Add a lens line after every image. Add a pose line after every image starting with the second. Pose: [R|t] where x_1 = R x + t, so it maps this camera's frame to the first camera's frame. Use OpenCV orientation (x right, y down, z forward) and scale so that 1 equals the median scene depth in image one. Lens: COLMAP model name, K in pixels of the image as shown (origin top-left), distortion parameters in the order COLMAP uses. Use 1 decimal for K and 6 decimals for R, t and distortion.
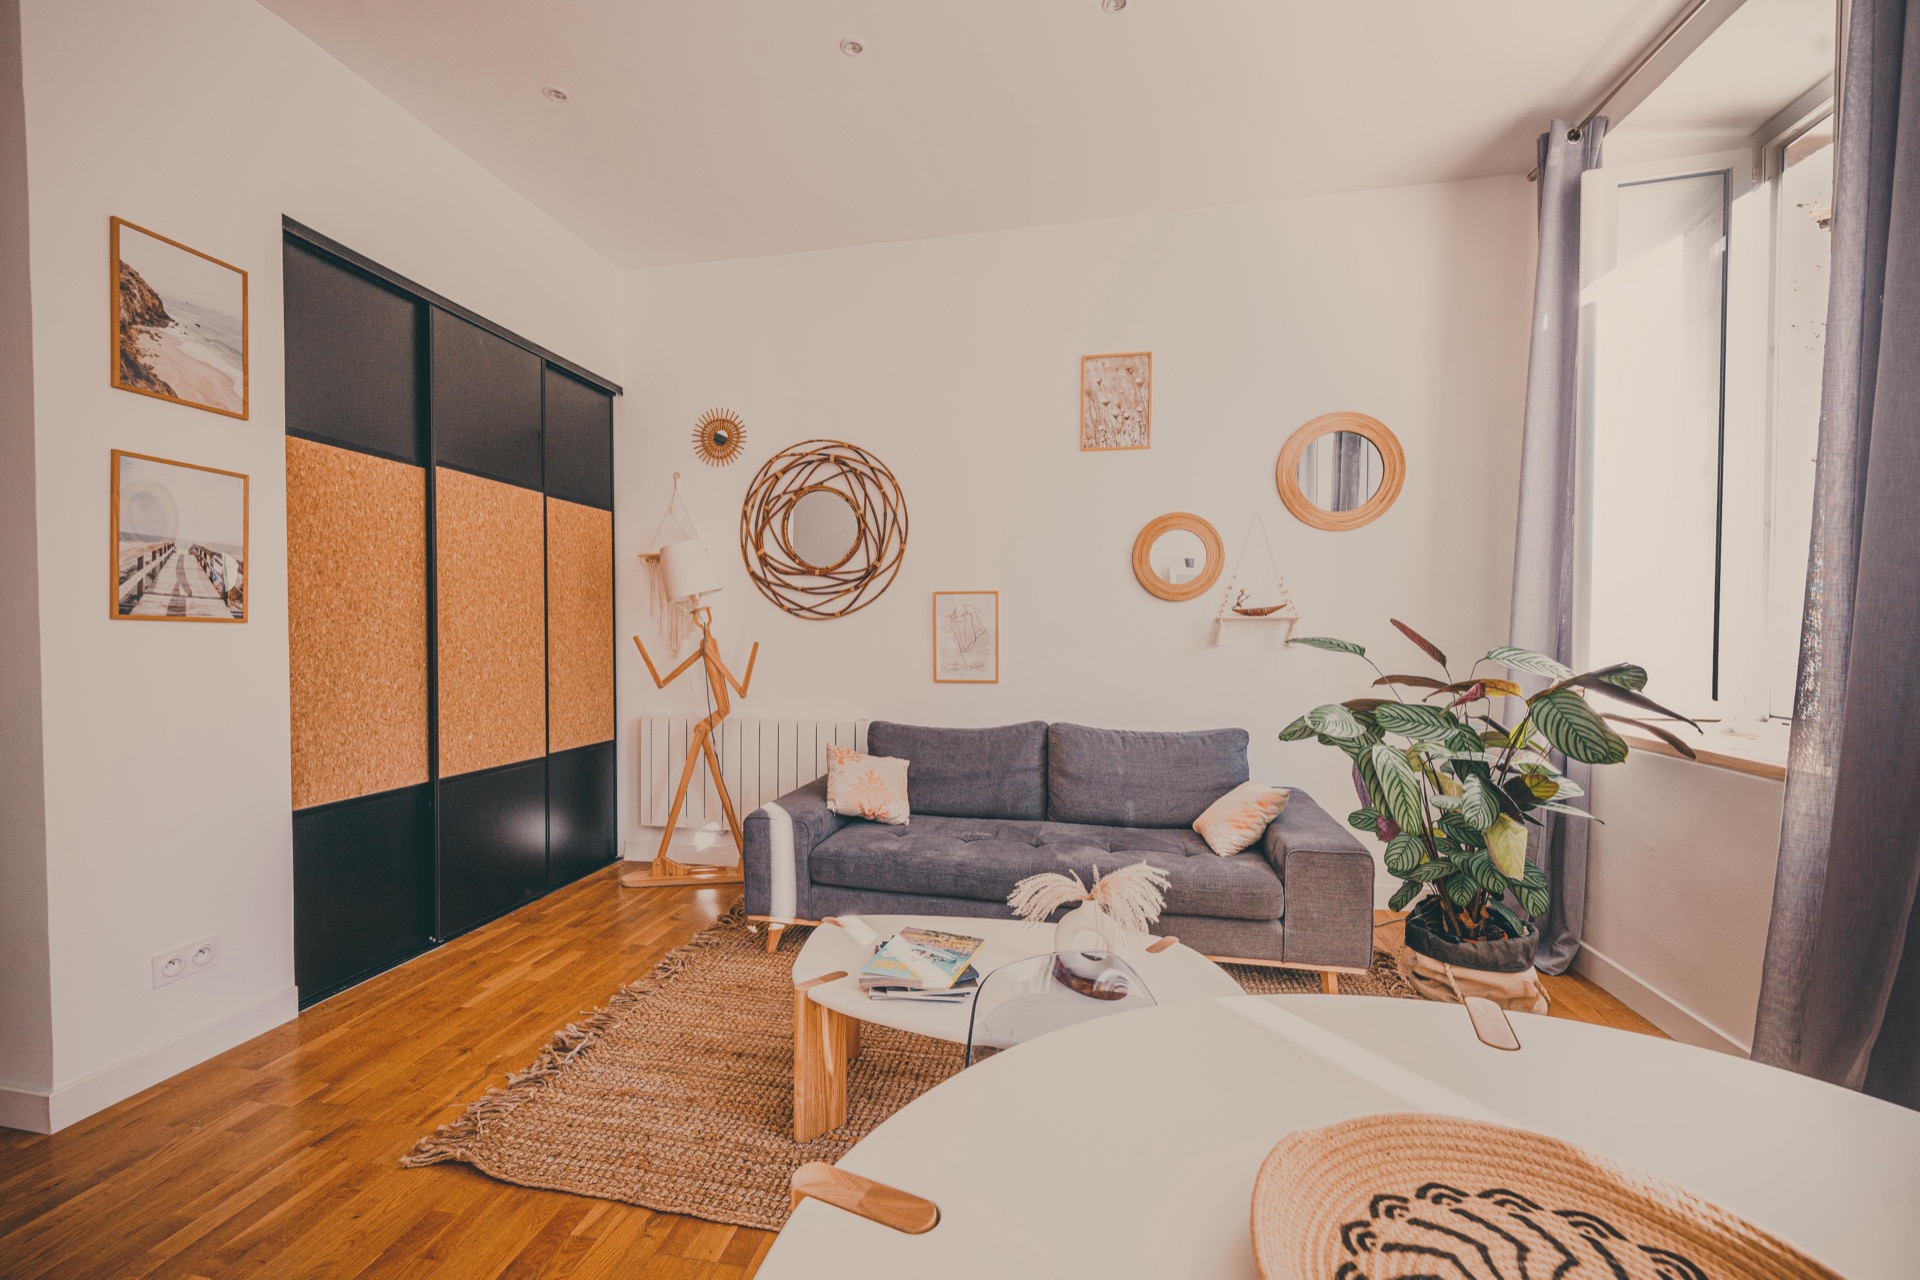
lens RADIAL K [[815.2, 0, 958.6], [0, 815.2, 640.8], [0, 0, 1]] dist [0.004306, -0.002322]
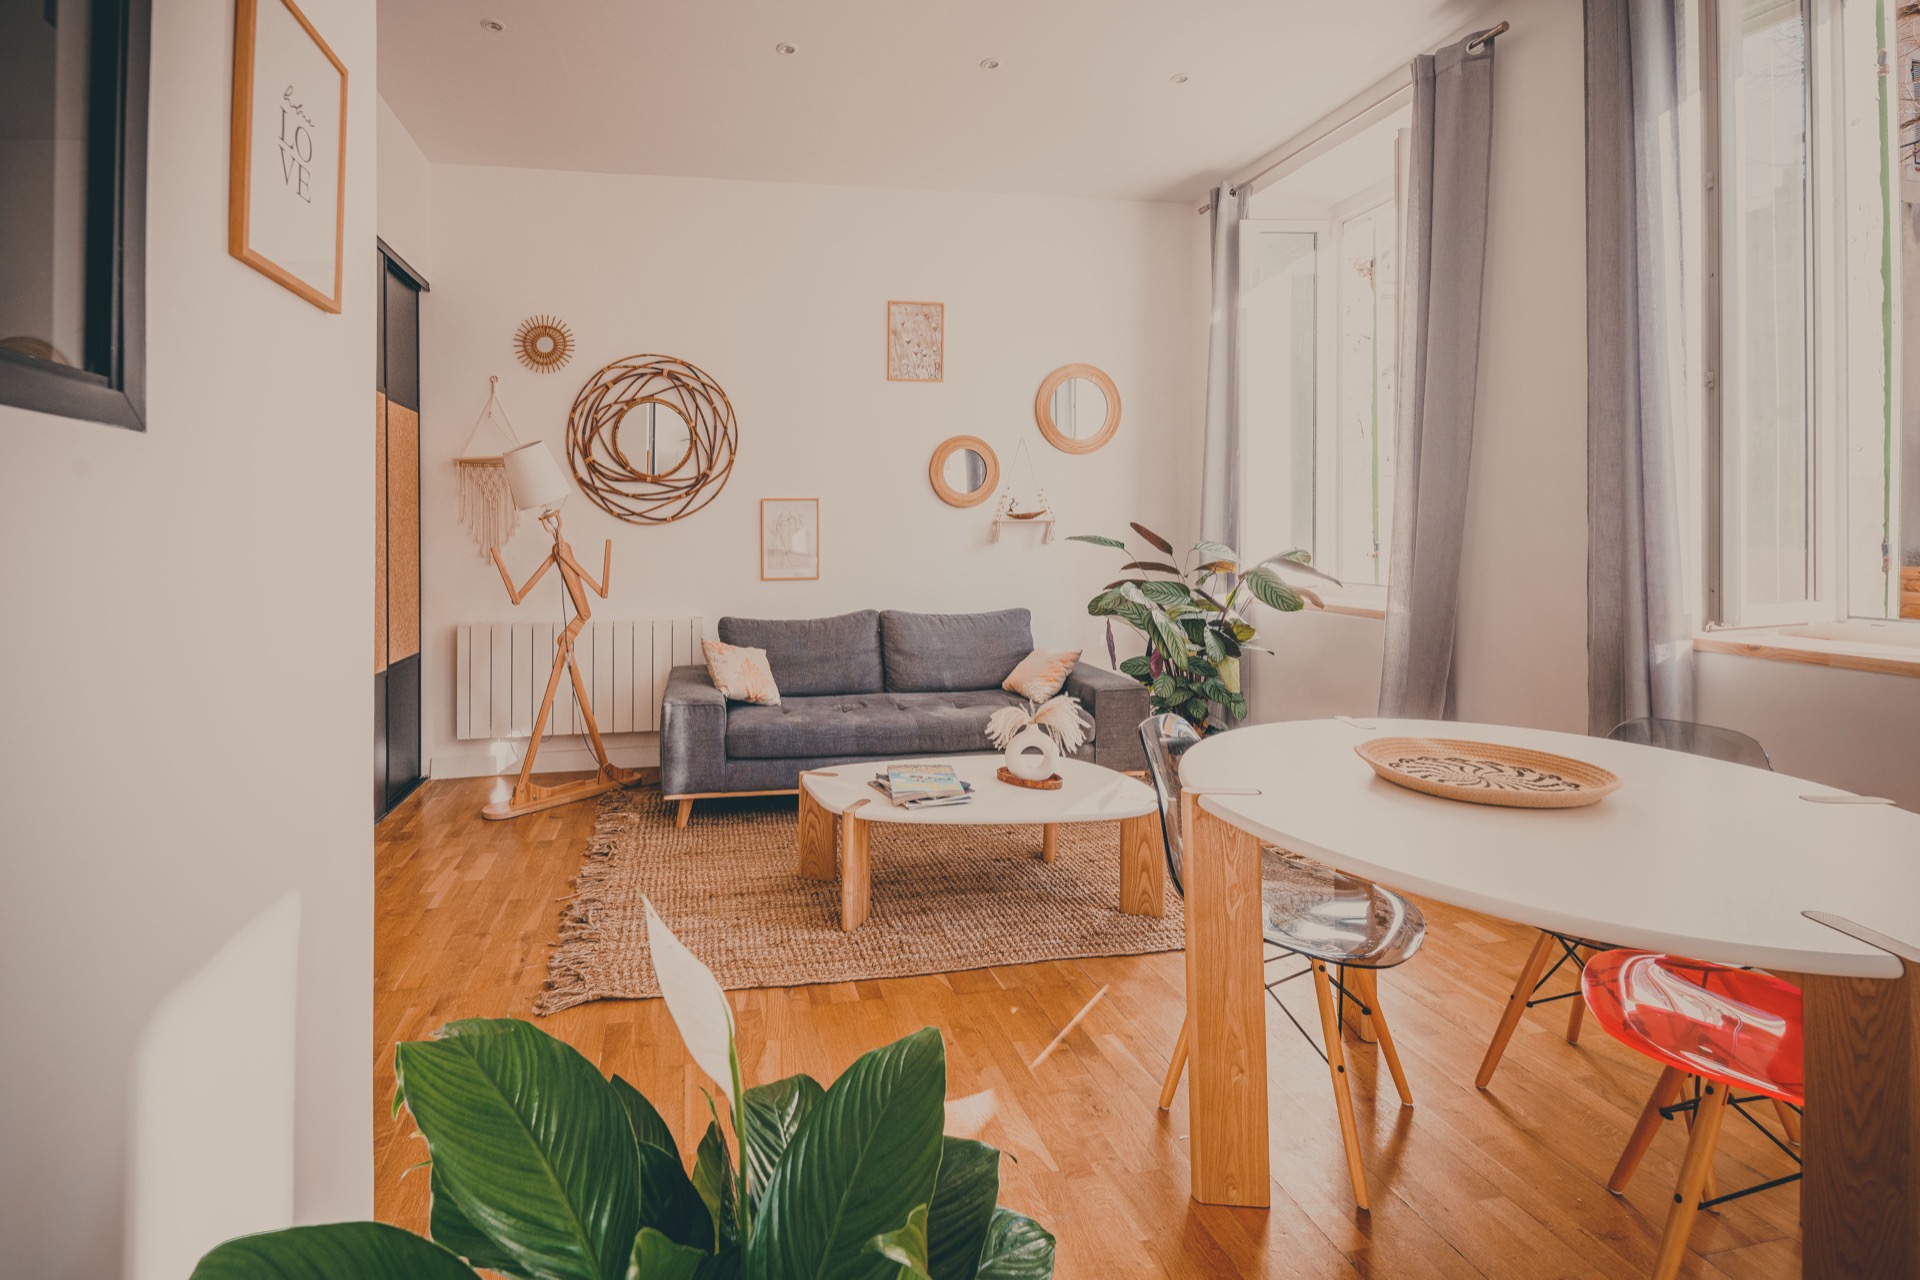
lens RADIAL K [[815.2, 0, 922.6], [0, 815.2, 527.7], [0, 0, 1]] dist [0.004306, -0.002322]
pose [[0.926575, -0.008222, 0.376021, -0.253090], [0.015006, 0.999773, -0.015118, -0.000647], [-0.375812, 0.019651, 0.926488, -0.110555]]
